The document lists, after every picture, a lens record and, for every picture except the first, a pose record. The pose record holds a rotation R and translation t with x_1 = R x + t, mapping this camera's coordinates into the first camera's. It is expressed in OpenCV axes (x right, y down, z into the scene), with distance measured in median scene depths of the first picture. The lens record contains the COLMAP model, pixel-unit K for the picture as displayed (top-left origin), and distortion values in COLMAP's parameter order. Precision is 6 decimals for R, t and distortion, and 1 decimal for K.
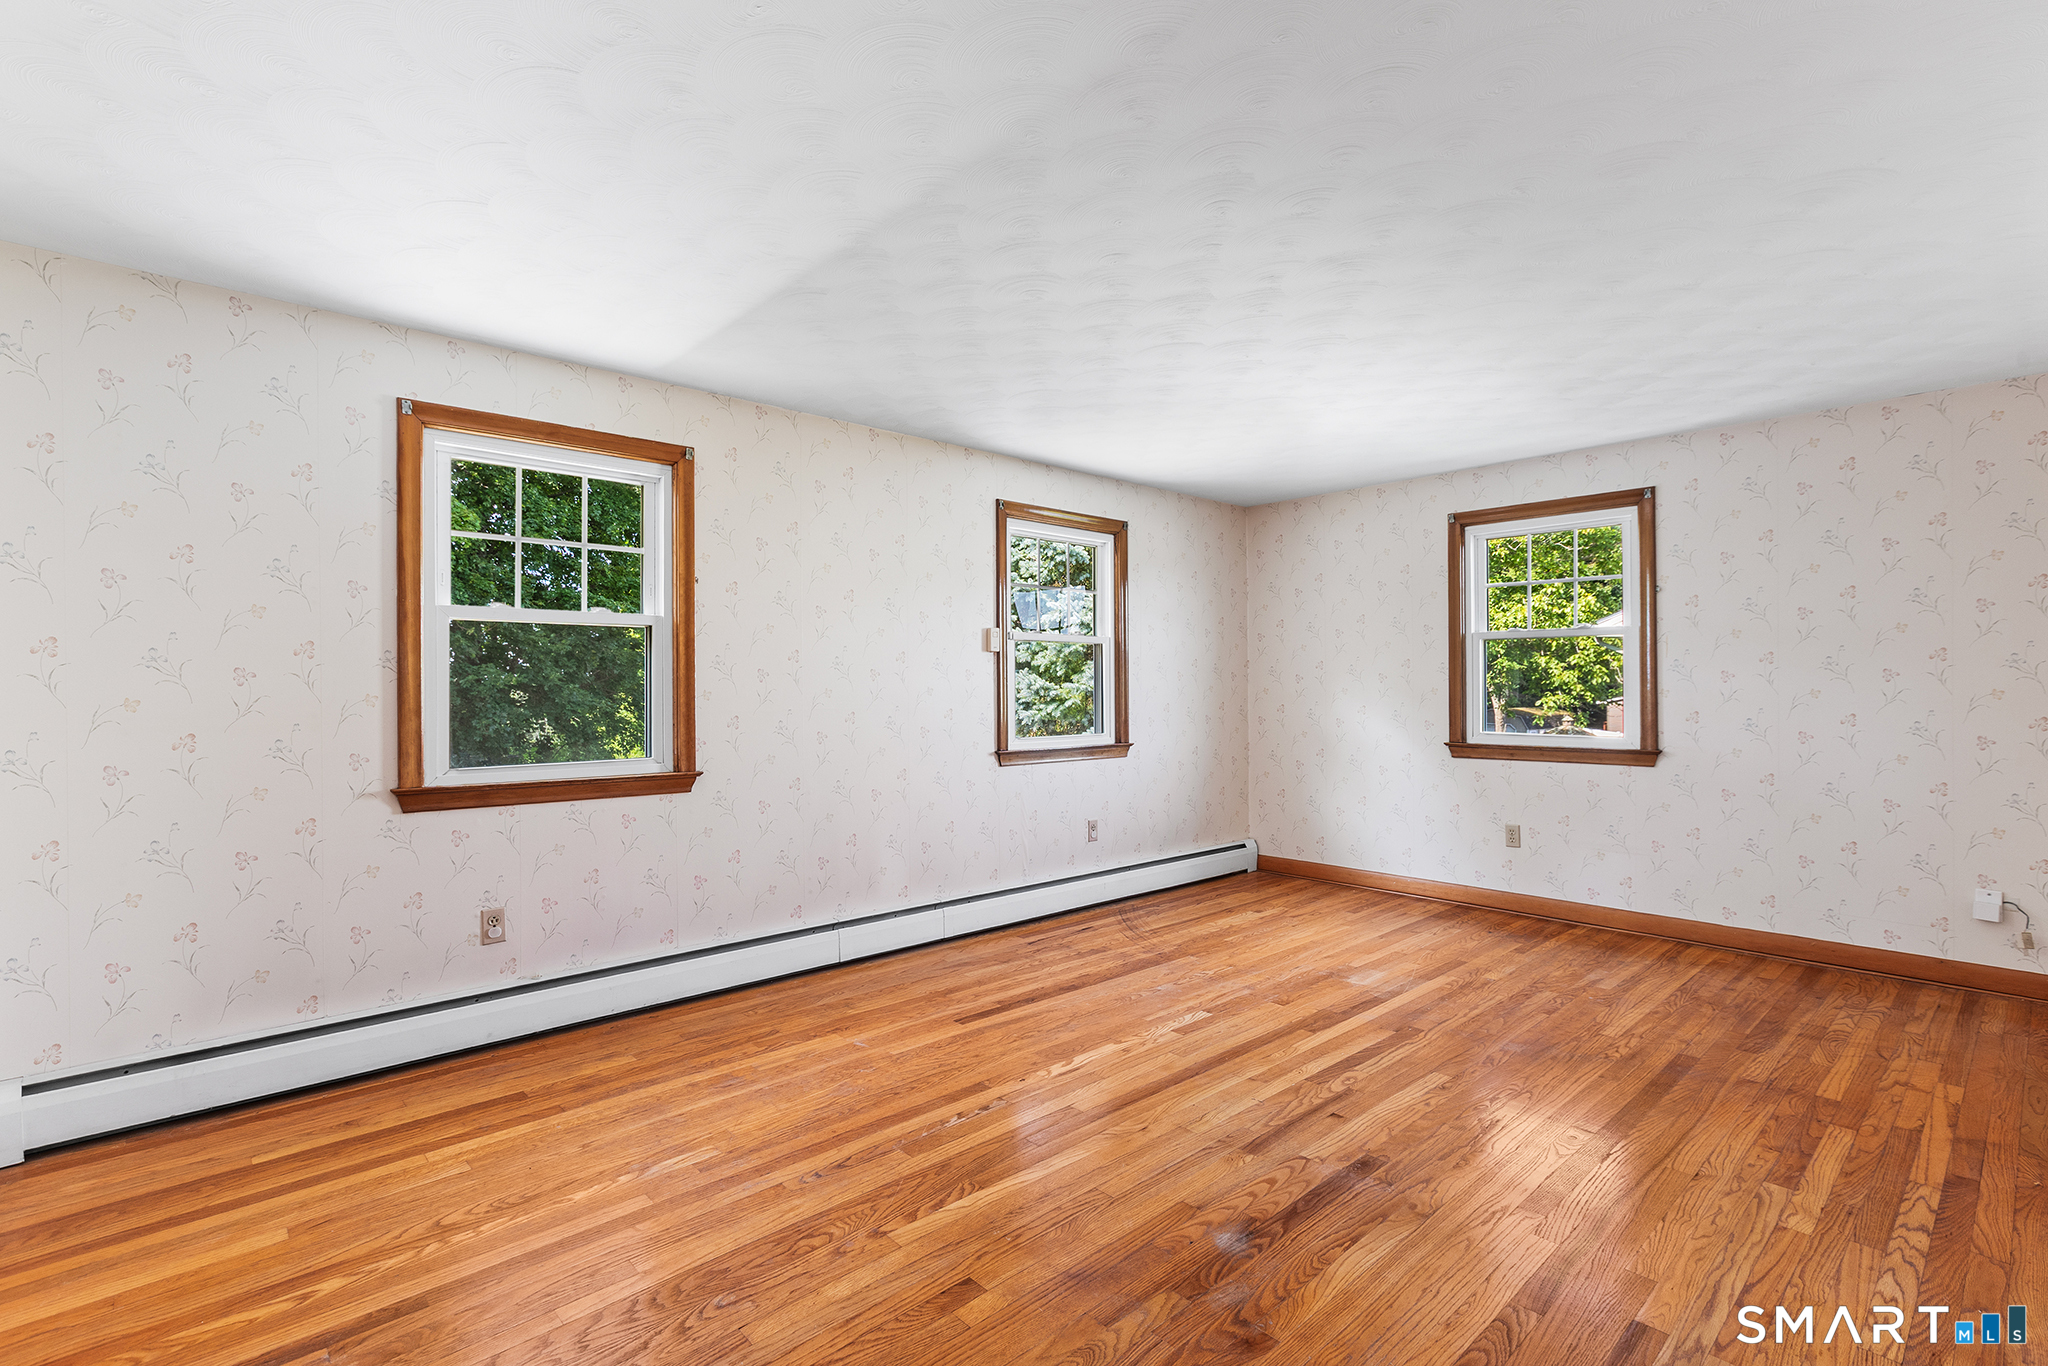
lens RADIAL K [[925.2, 0, 1027.7], [0, 925.2, 690.3], [0, 0, 1]] dist [-0.001617, -0.000126]
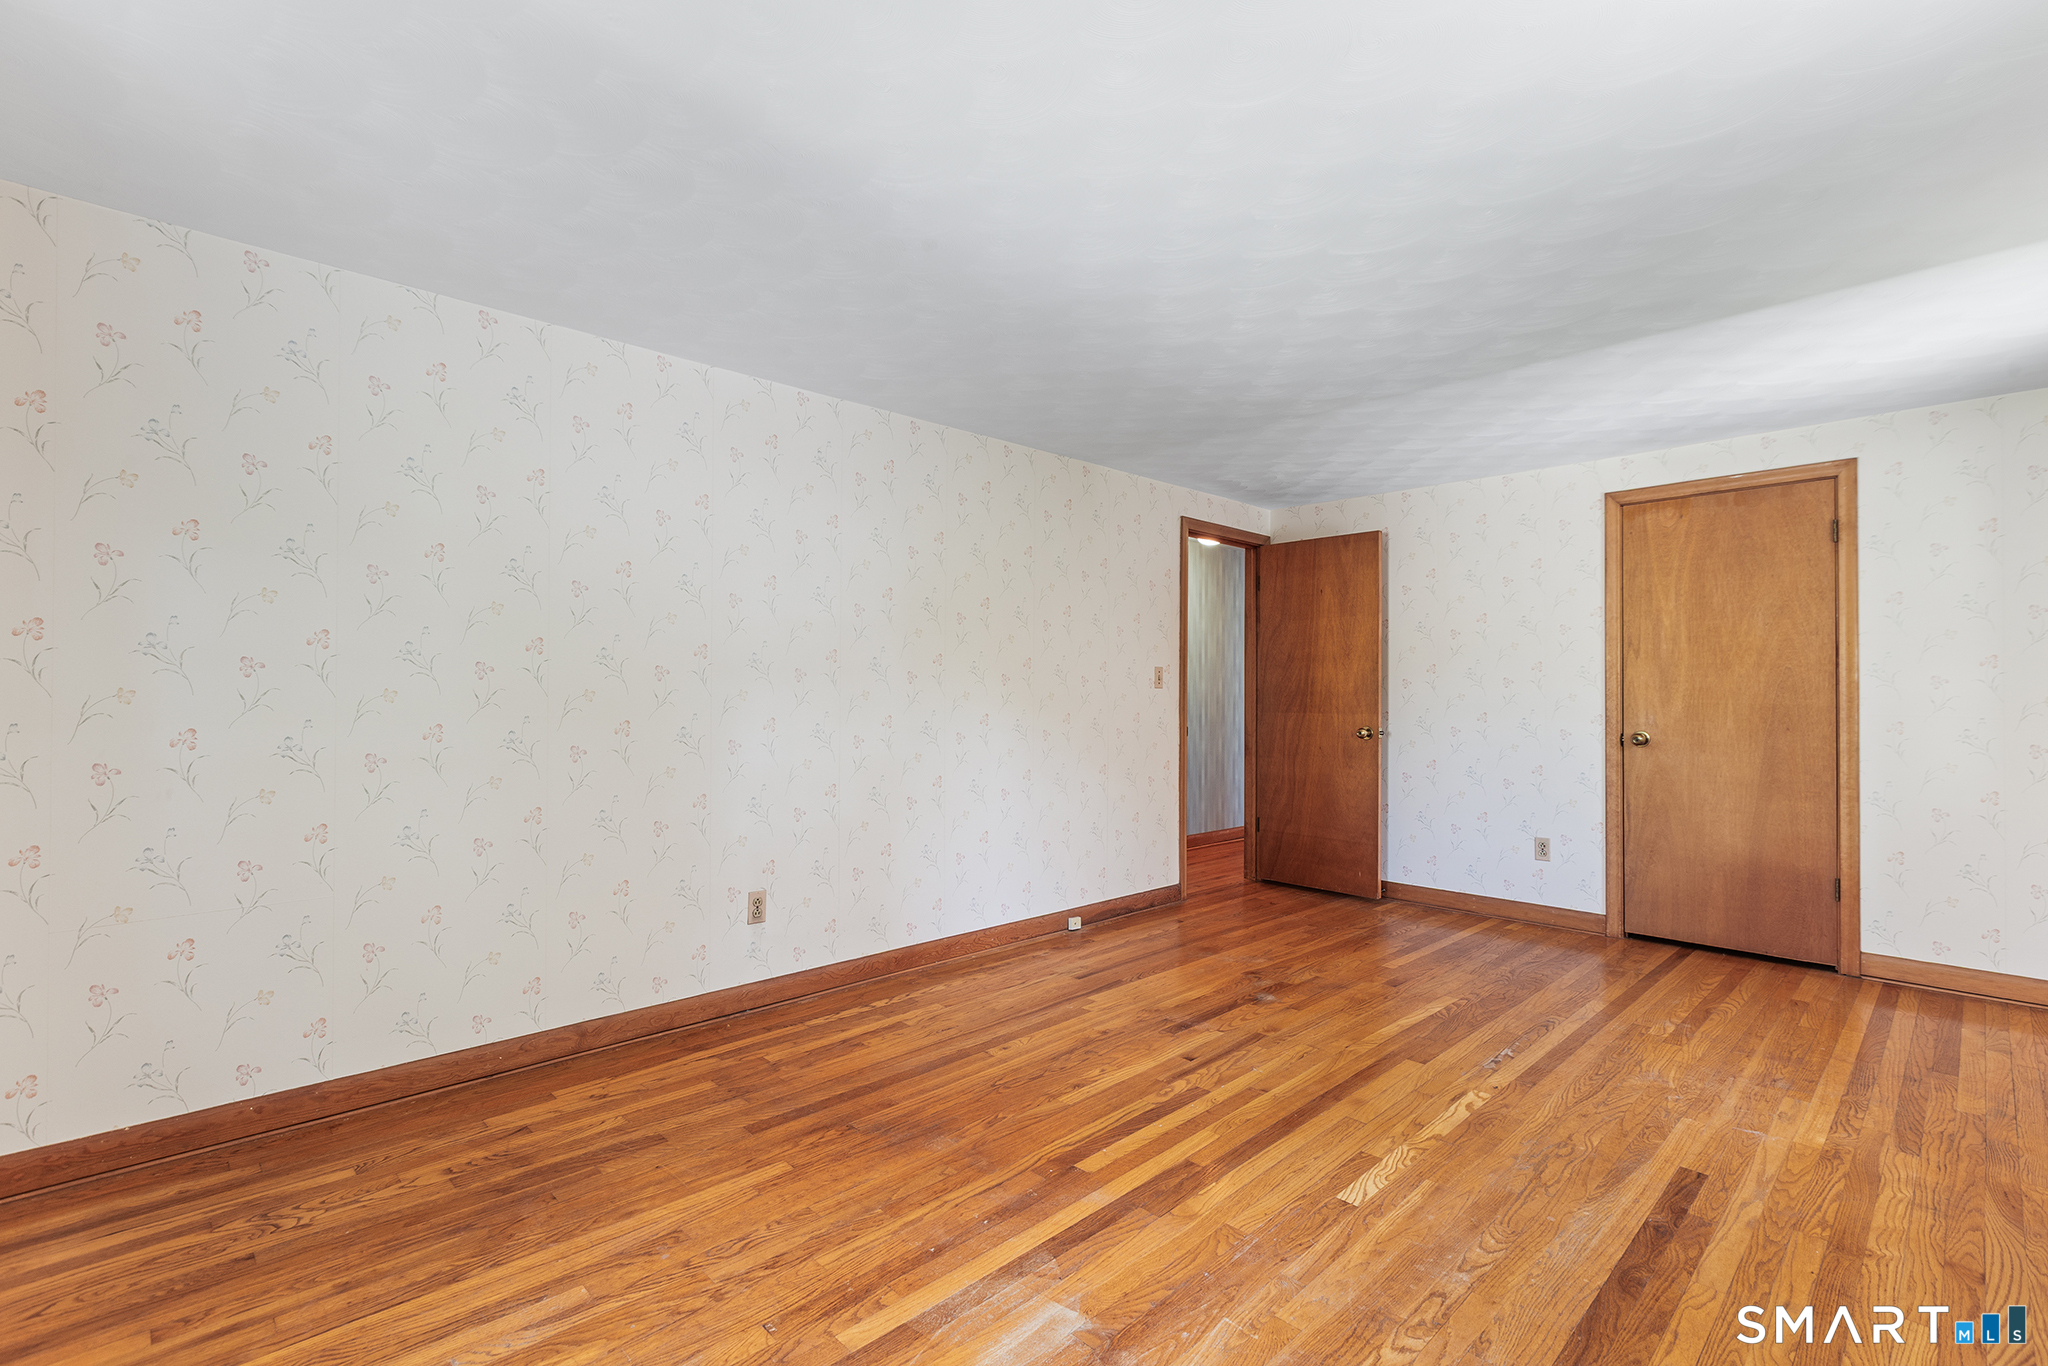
lens RADIAL K [[925.2, 0, 1027.7], [0, 925.2, 690.3], [0, 0, 1]] dist [-0.001617, -0.000126]
pose [[-0.999489, 0.000614, -0.031957, 0.506850], [0.000552, 0.999998, 0.001957, -0.003438], [0.031959, 0.001939, -0.999487, 1.905206]]
